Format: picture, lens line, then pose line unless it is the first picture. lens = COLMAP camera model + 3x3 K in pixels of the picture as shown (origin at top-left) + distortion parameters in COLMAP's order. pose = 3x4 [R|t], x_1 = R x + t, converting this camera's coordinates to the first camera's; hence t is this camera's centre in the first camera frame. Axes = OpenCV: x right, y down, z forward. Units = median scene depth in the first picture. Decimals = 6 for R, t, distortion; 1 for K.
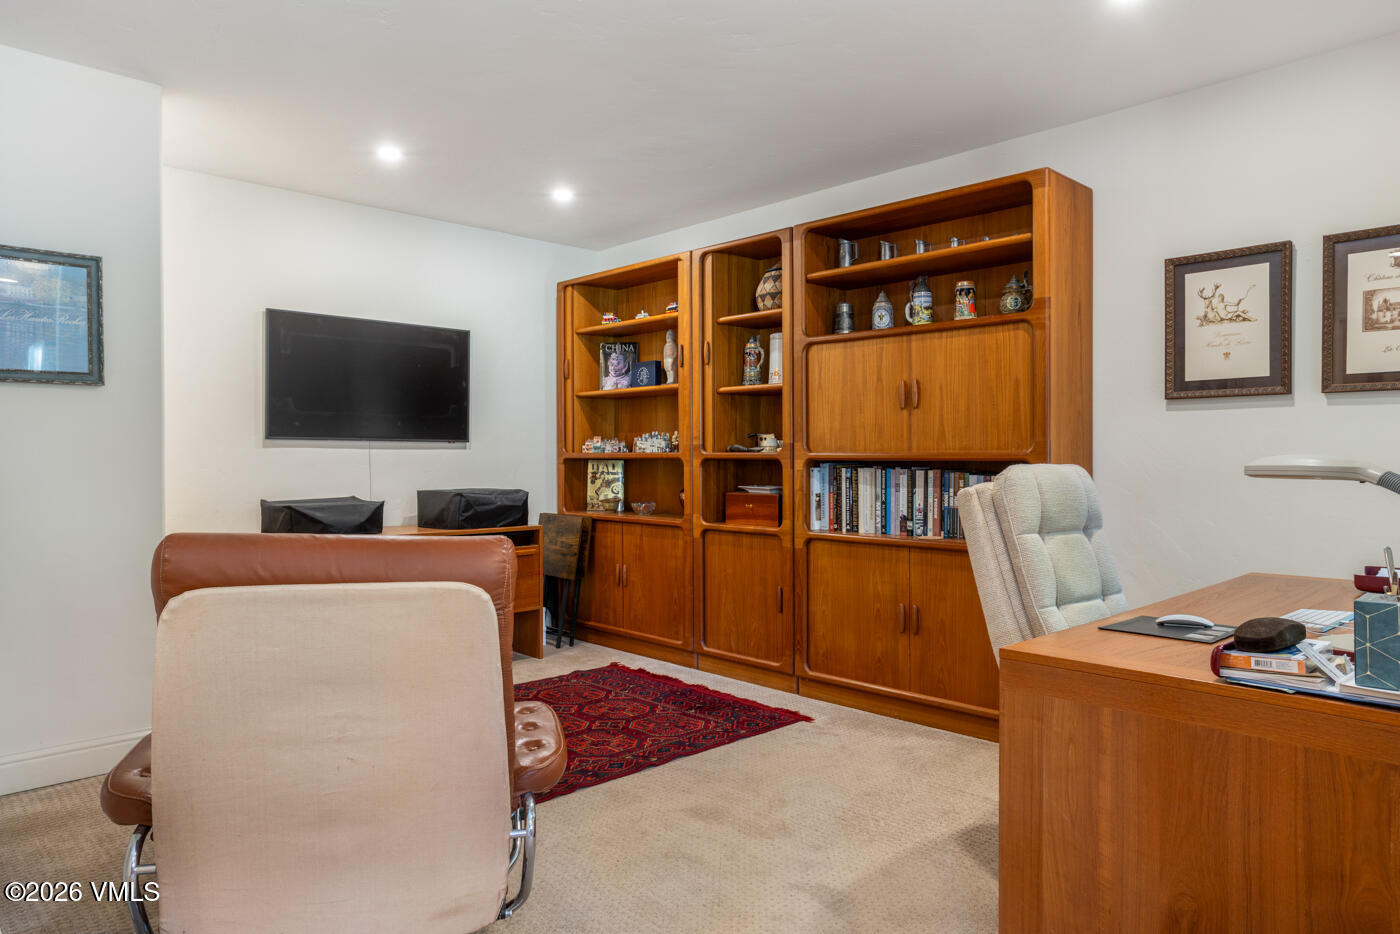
lens RADIAL K [[923.2, 0, 700.0], [0, 923.2, 467.0], [0, 0, 1]] dist [-0.074489, 0.145985]
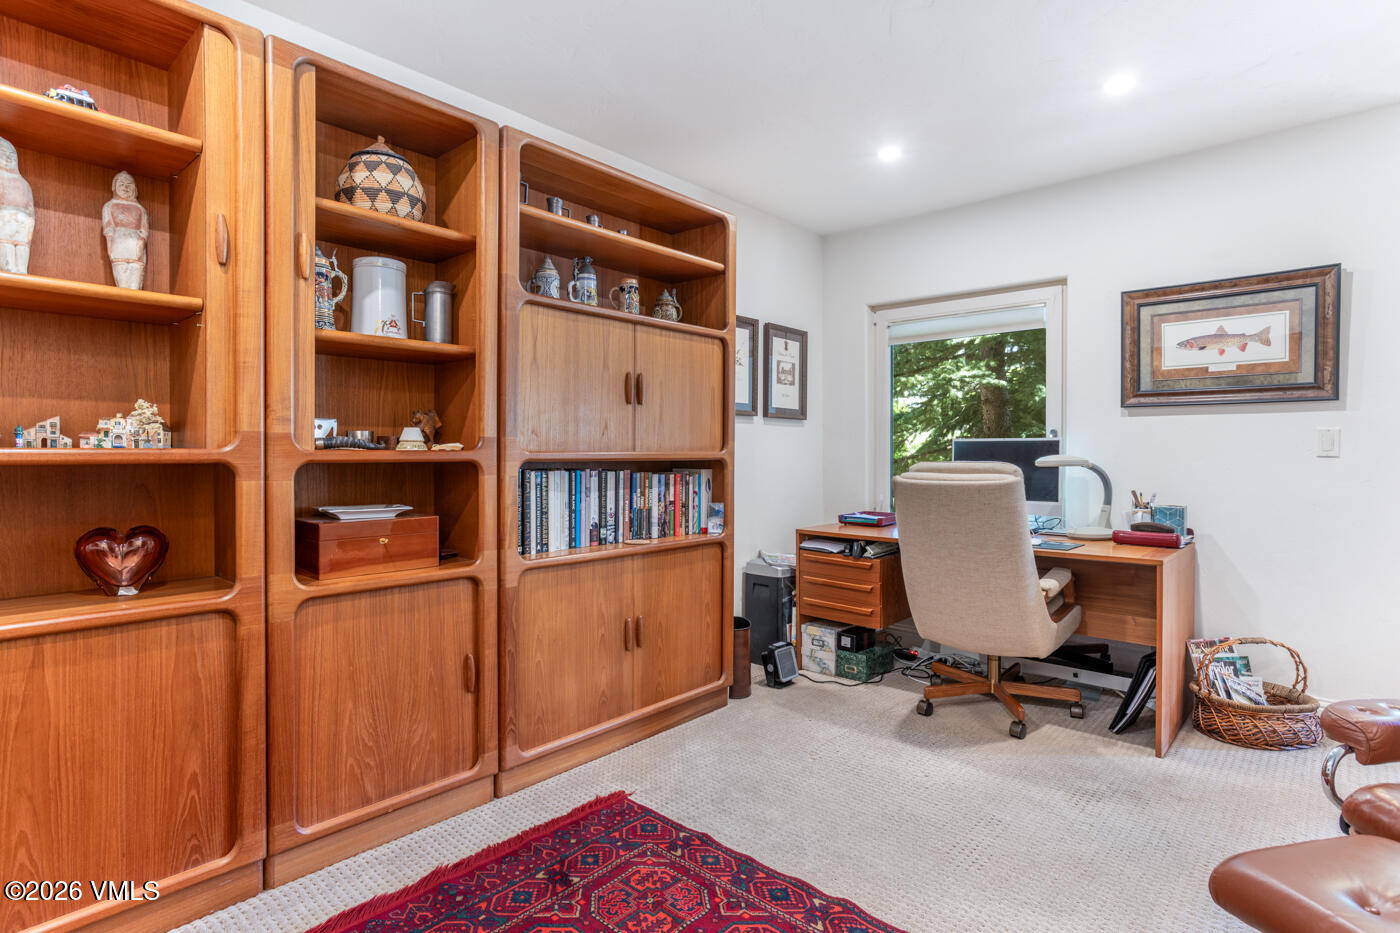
lens RADIAL K [[731.7, 0, 691.0], [0, 731.7, 464.5], [0, 0, 1]] dist [-0.030574, 0.025308]
pose [[-0.069066, -0.013391, 0.997522, -0.486297], [0.015297, 0.999778, 0.014481, -0.012459], [-0.997495, 0.016259, -0.068846, 0.955275]]
